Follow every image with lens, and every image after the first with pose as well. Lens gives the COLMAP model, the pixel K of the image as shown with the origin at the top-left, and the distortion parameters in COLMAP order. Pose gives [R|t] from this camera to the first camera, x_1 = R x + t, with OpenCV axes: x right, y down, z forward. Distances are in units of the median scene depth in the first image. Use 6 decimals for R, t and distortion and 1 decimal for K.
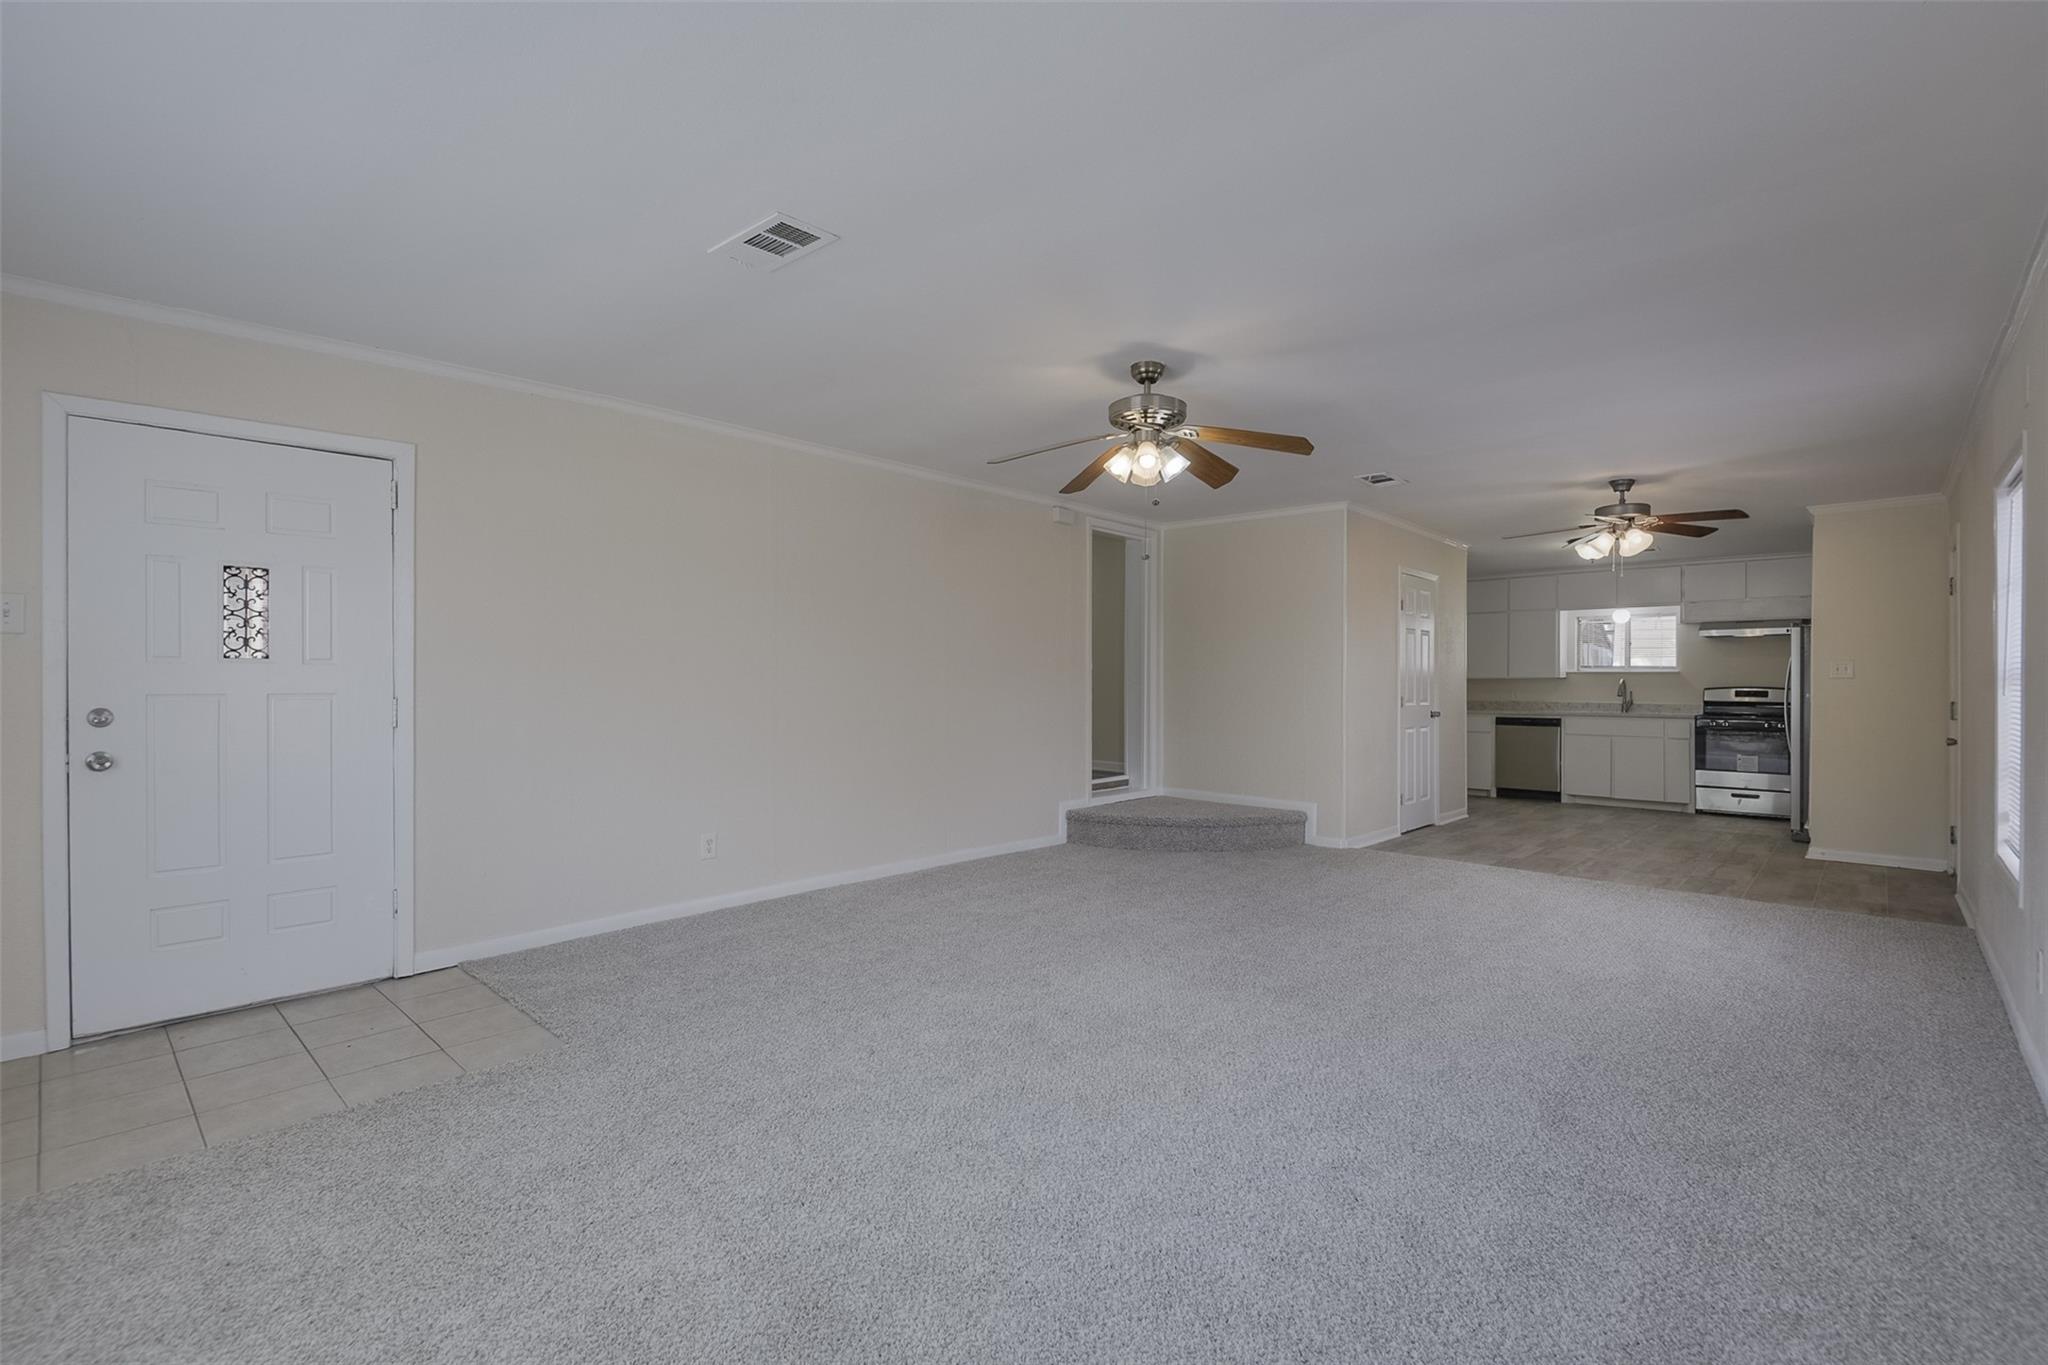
lens RADIAL K [[954.5, 0, 1012.9], [0, 954.5, 688.5], [0, 0, 1]] dist [0.014951, -0.000073]
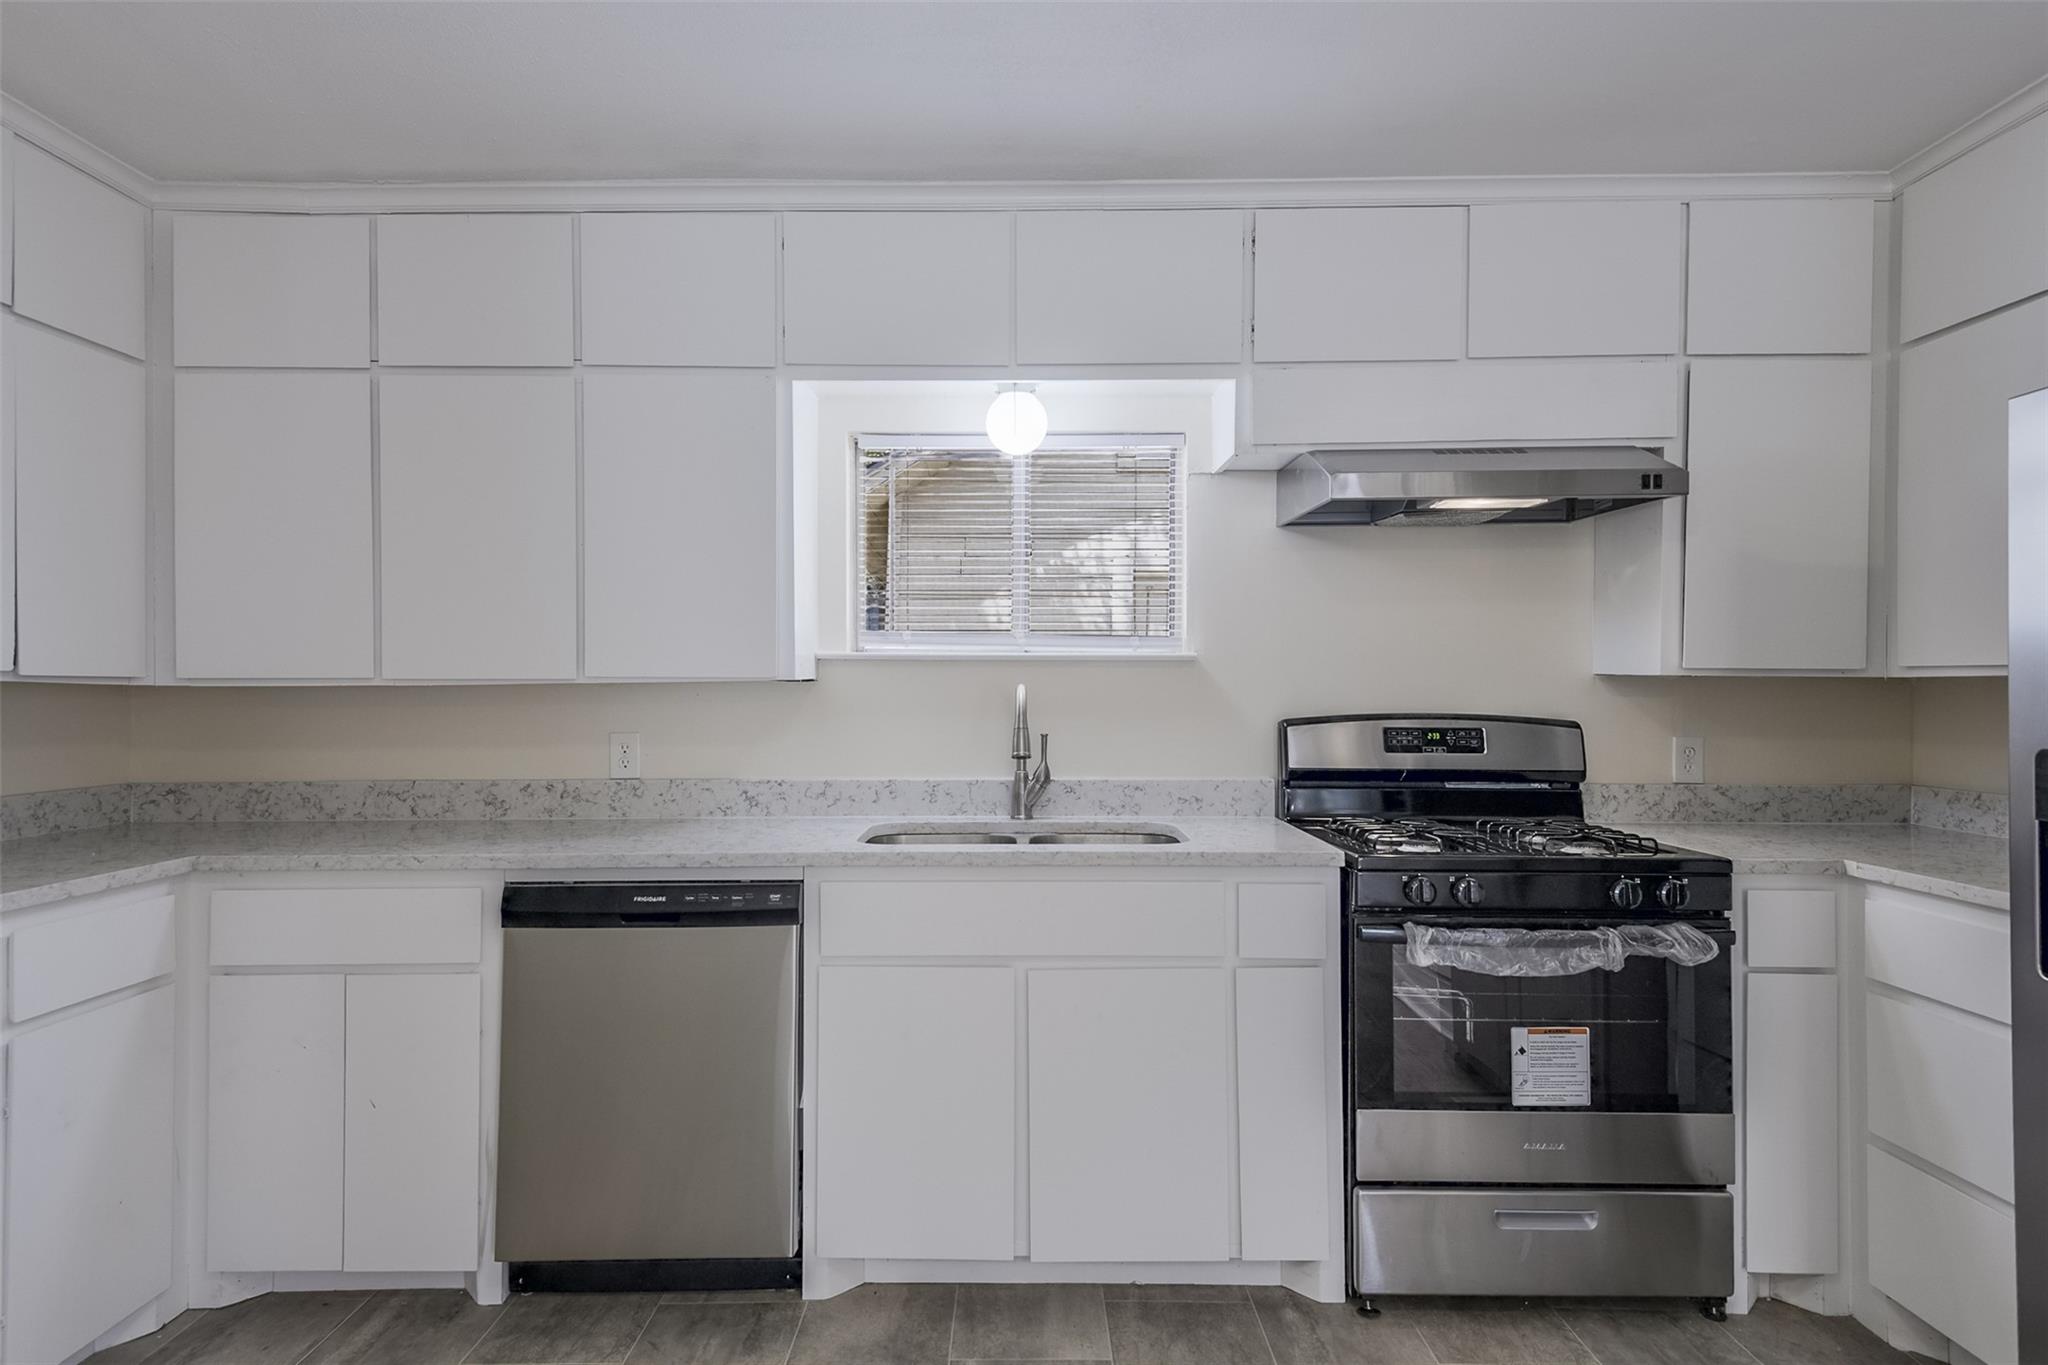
lens RADIAL K [[1115.0, 0, 1007.0], [0, 1115.0, 680.2], [0, 0, 1]] dist [0.023677, -0.006122]
pose [[0.744282, 0.003929, 0.667854, 0.630988], [0.007869, 0.999862, -0.014652, -0.009827], [-0.667820, 0.016160, 0.744148, 1.124732]]
